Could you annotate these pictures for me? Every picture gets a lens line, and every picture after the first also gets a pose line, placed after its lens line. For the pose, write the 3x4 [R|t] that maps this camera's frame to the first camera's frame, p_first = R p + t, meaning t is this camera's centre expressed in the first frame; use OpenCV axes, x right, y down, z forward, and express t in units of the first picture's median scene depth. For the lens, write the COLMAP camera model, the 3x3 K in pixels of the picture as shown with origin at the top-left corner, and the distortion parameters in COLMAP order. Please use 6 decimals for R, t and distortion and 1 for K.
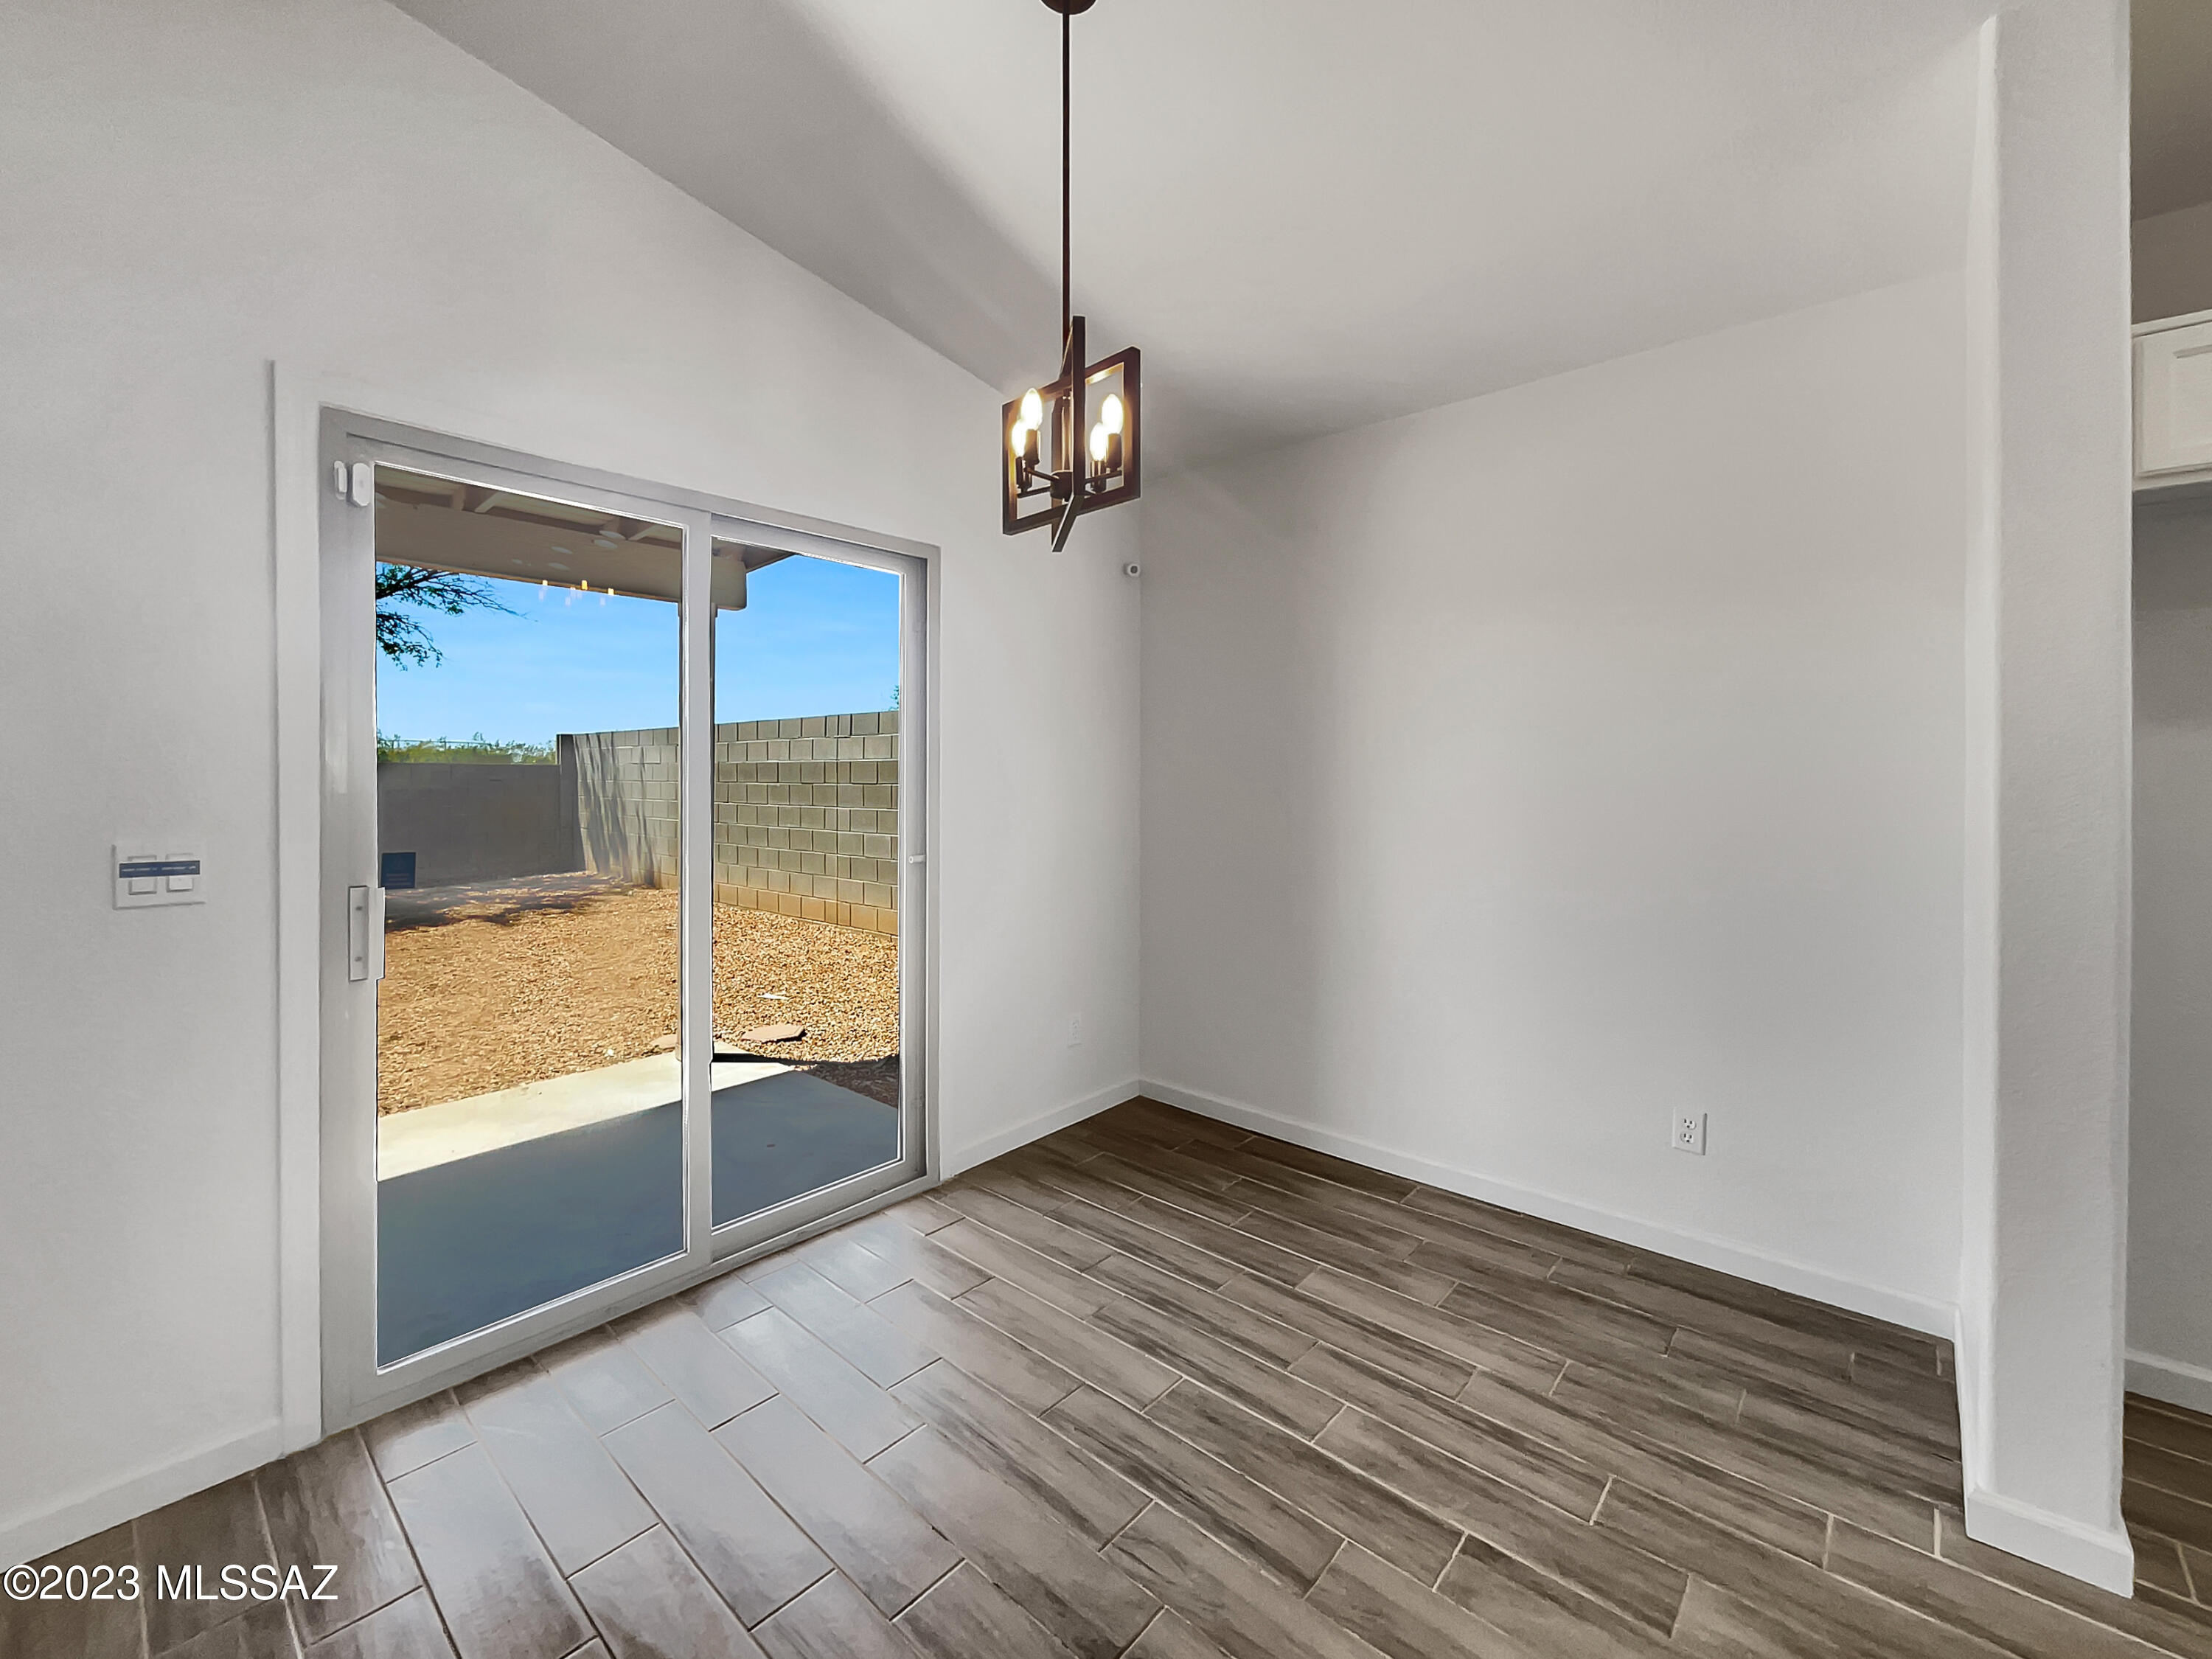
lens RADIAL K [[912.4, 0, 1106.0], [0, 912.4, 829.5], [0, 0, 1]] dist [0.022710, -0.007753]
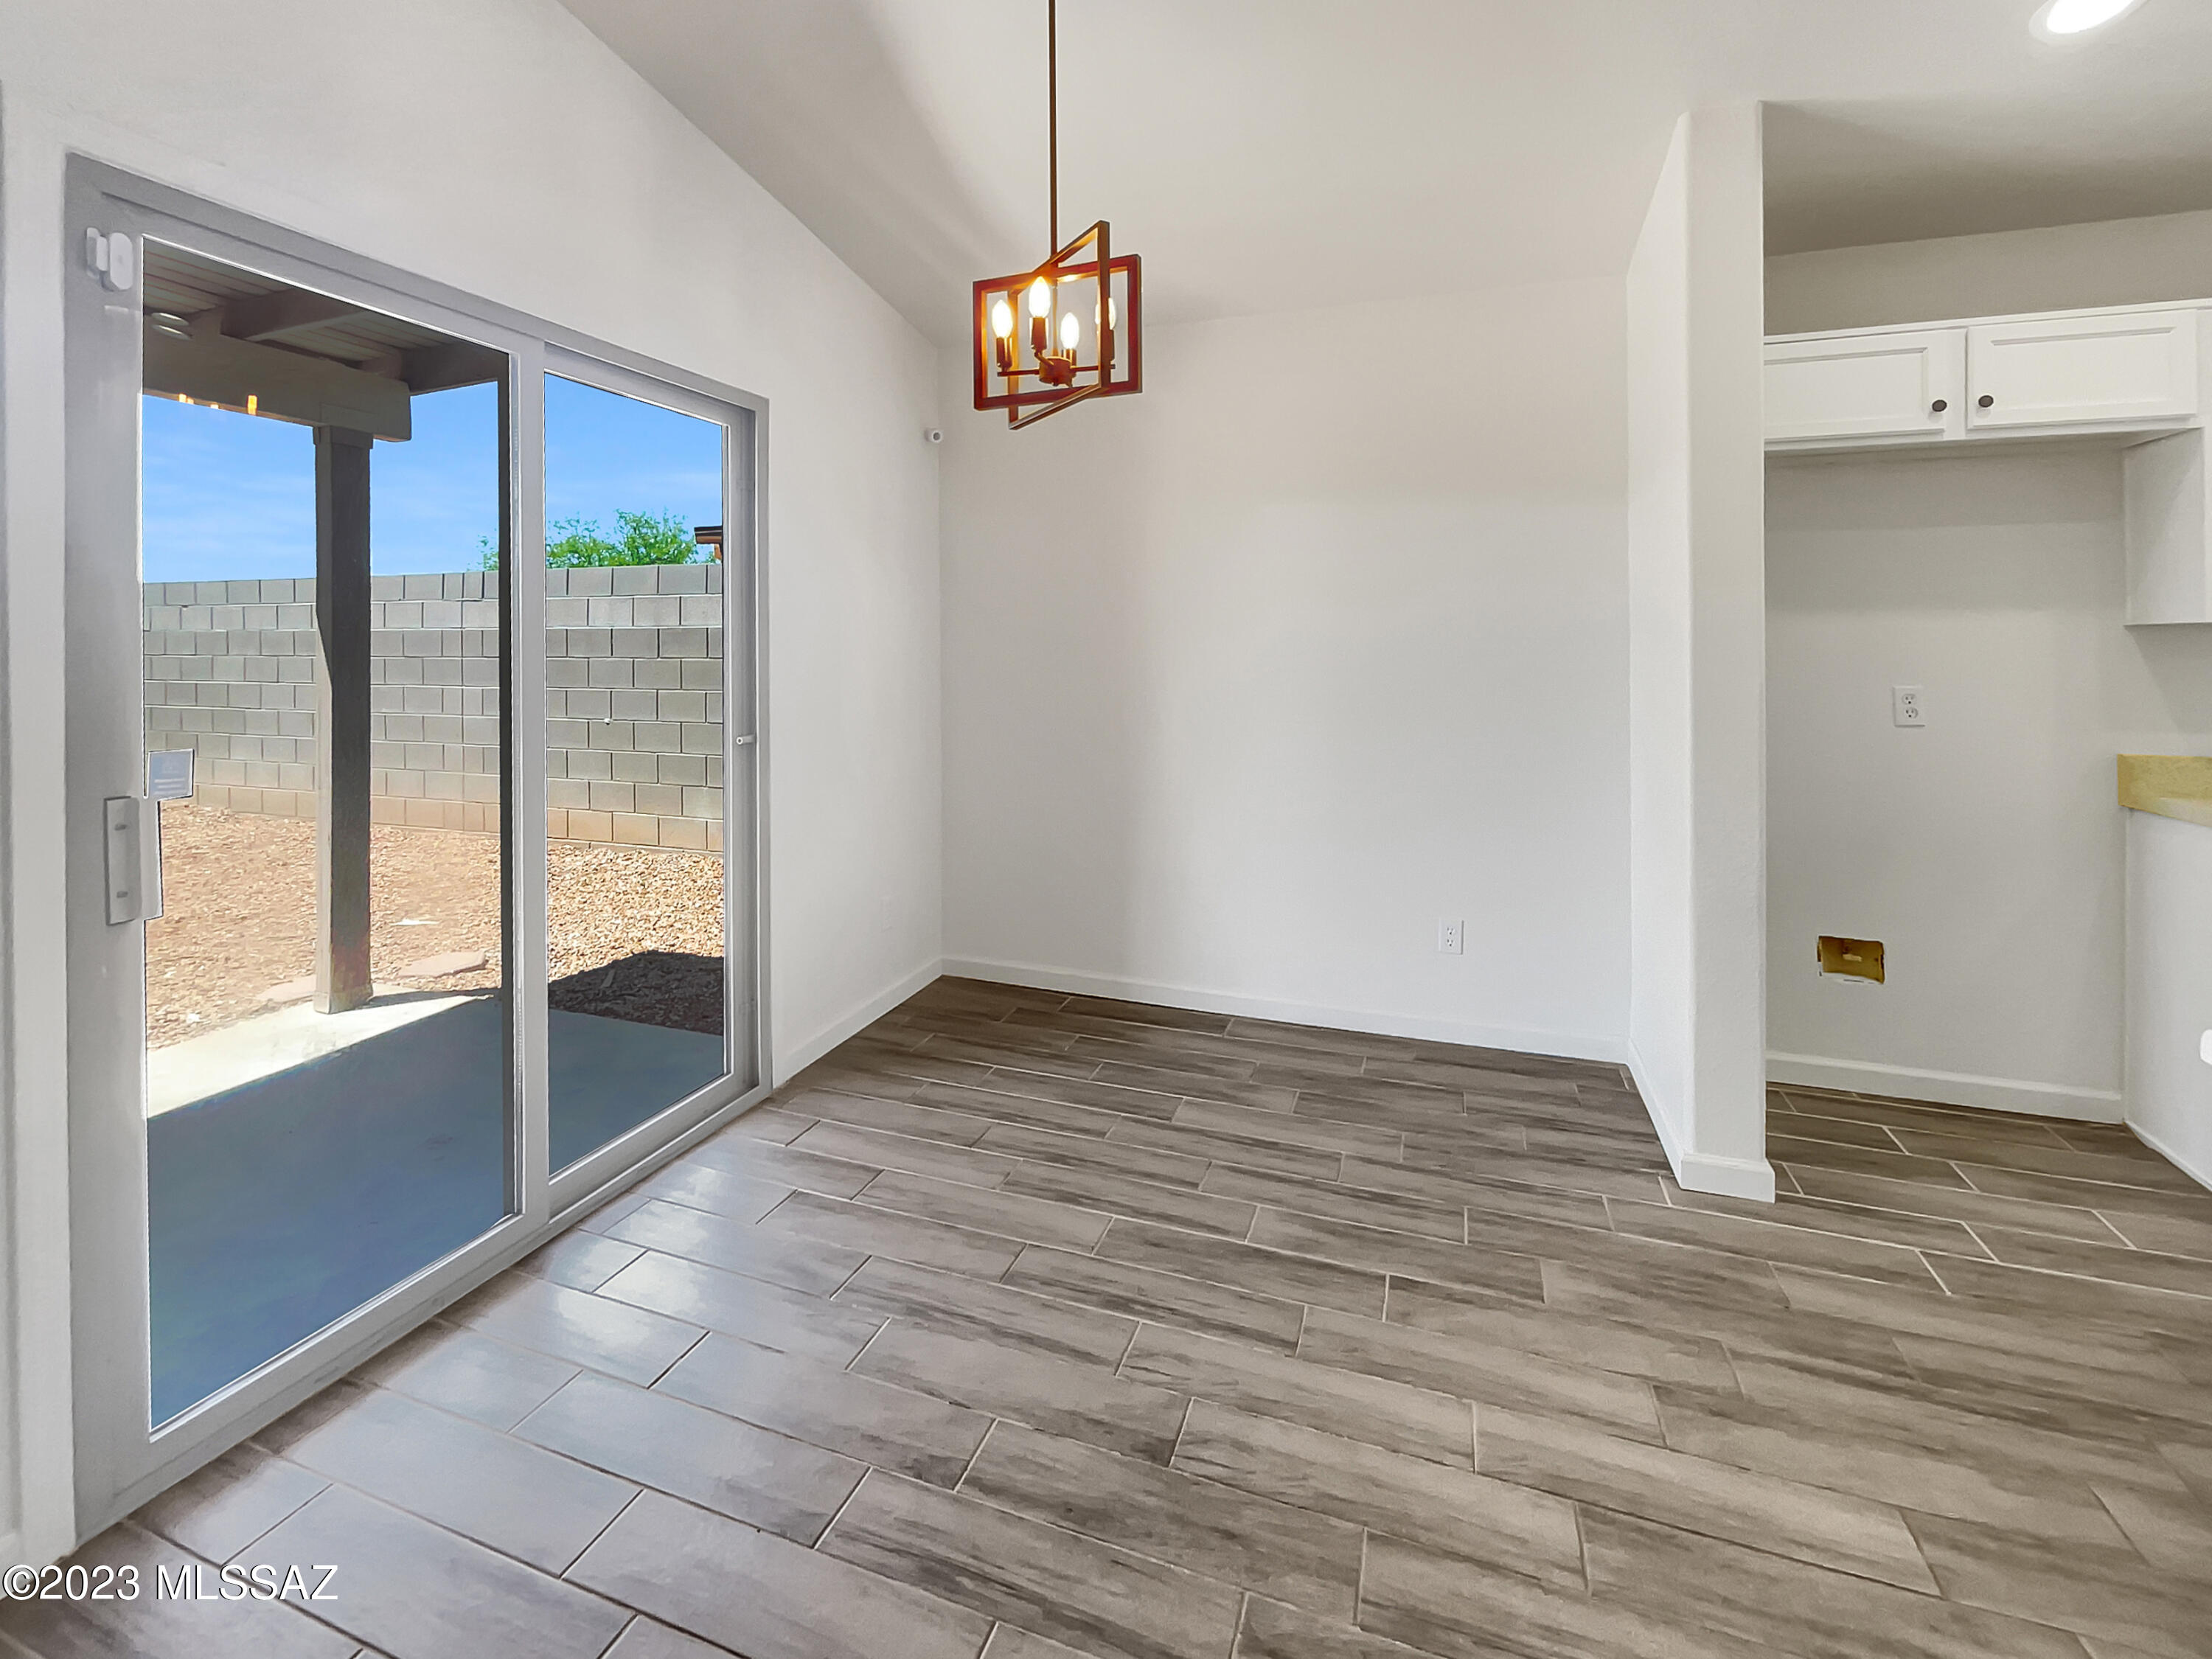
lens RADIAL K [[909.8, 0, 1083.6], [0, 909.8, 809.5], [0, 0, 1]] dist [-0.000723, 0.000302]
pose [[0.924789, -0.066222, 0.374674, -0.325994], [0.016546, 0.990805, 0.134282, -0.042191], [-0.380121, -0.117983, 0.917381, 0.058184]]
